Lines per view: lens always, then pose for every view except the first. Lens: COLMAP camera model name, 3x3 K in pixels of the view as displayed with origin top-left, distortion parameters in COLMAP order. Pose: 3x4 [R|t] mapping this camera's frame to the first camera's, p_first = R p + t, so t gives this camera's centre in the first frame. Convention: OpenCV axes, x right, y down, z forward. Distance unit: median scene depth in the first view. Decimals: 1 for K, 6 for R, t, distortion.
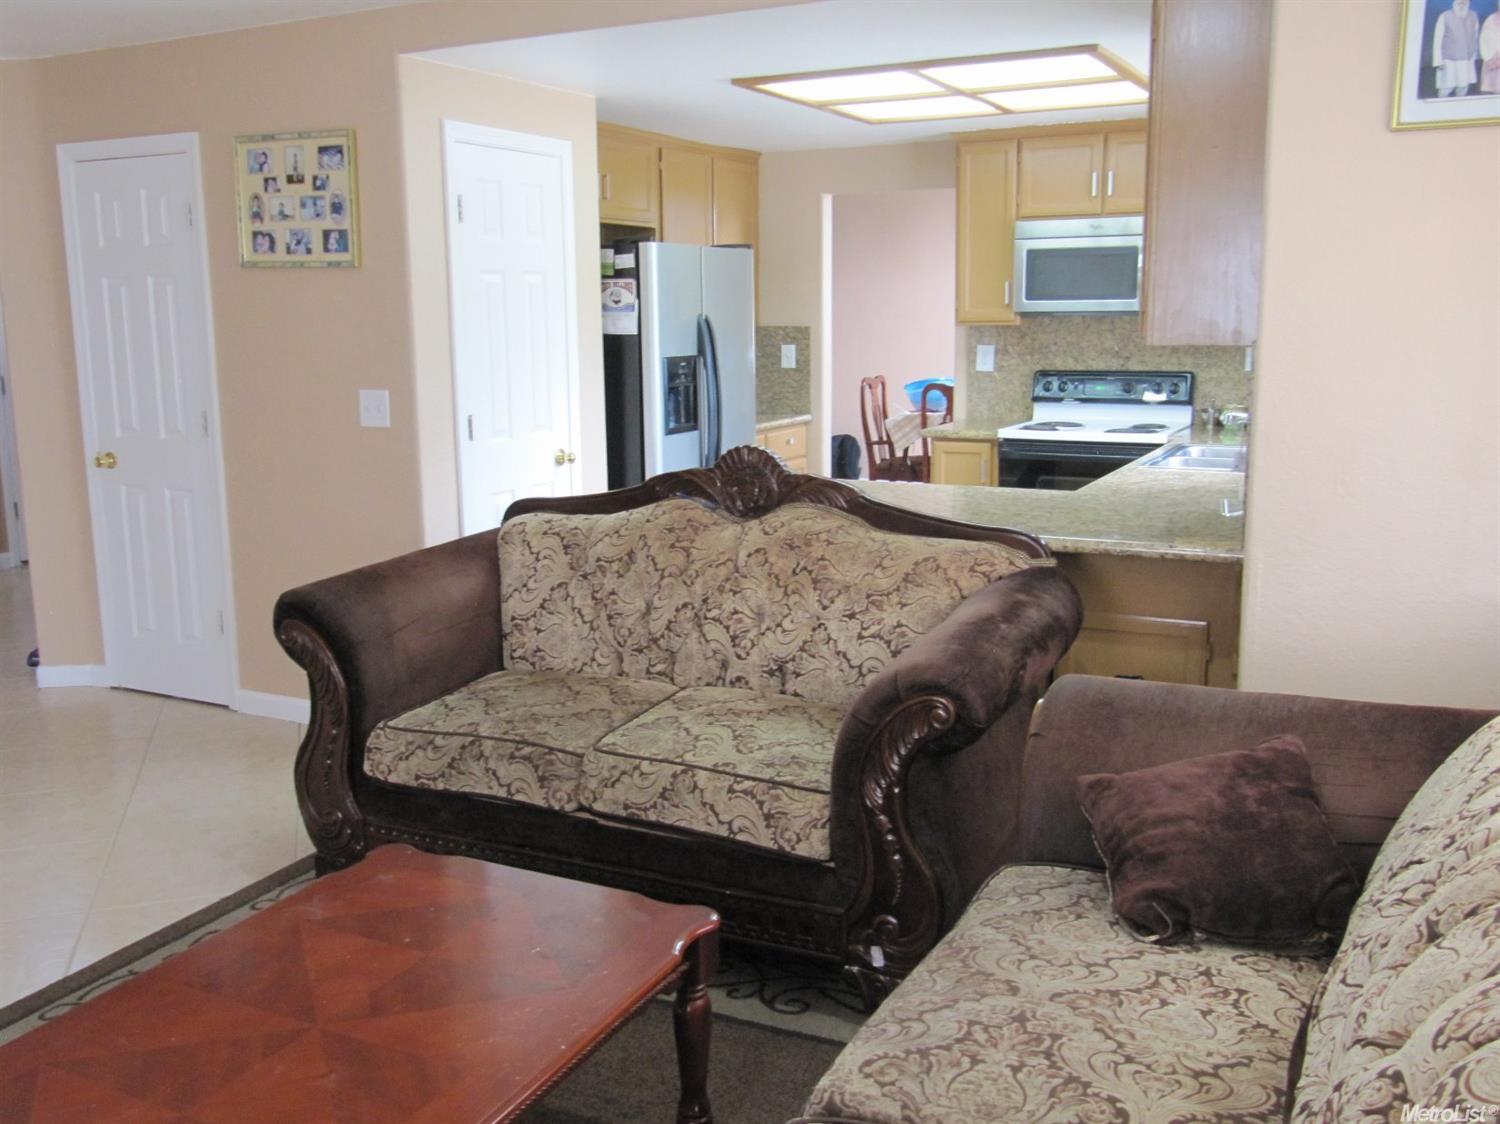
lens RADIAL K [[1372.5, 0, 726.5], [0, 1372.5, 555.6], [0, 0, 1]] dist [-0.005447, 0.000000]
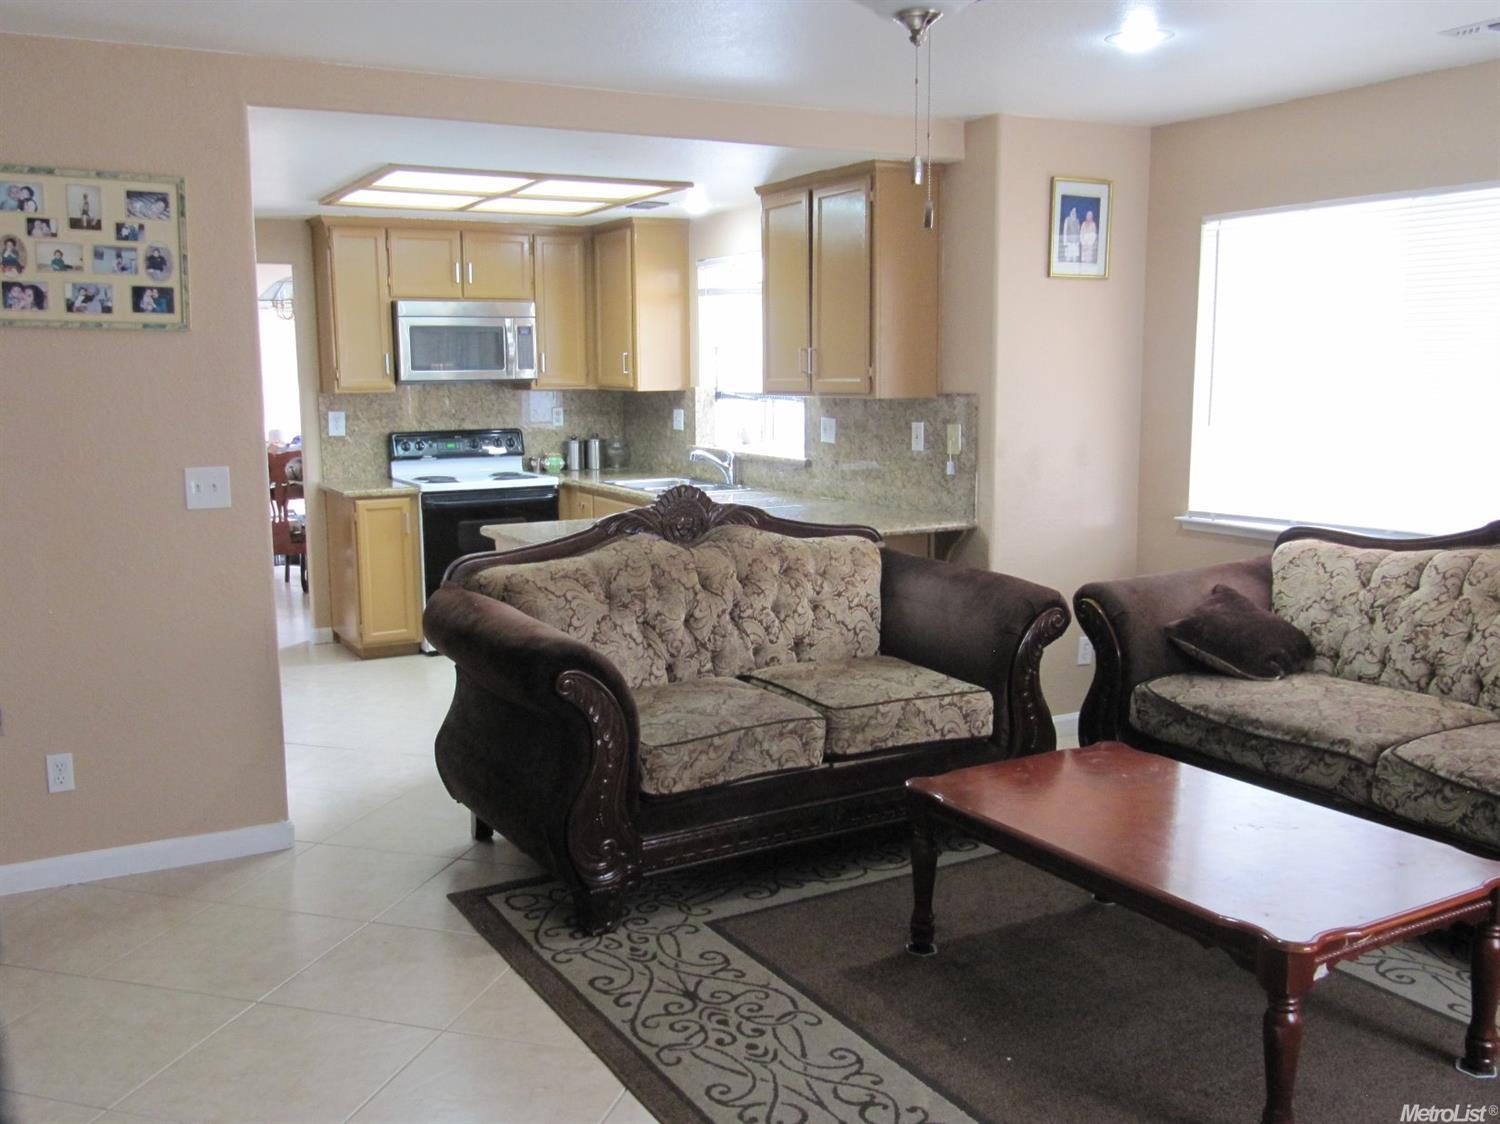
lens RADIAL K [[1372.5, 0, 732.2], [0, 1372.5, 563.3], [0, 0, 1]] dist [-0.005447, 0.000000]
pose [[0.552768, -0.113251, 0.825604, -0.702460], [0.151705, 0.987843, 0.033934, -0.032081], [-0.819410, 0.106491, 0.563229, 0.192519]]
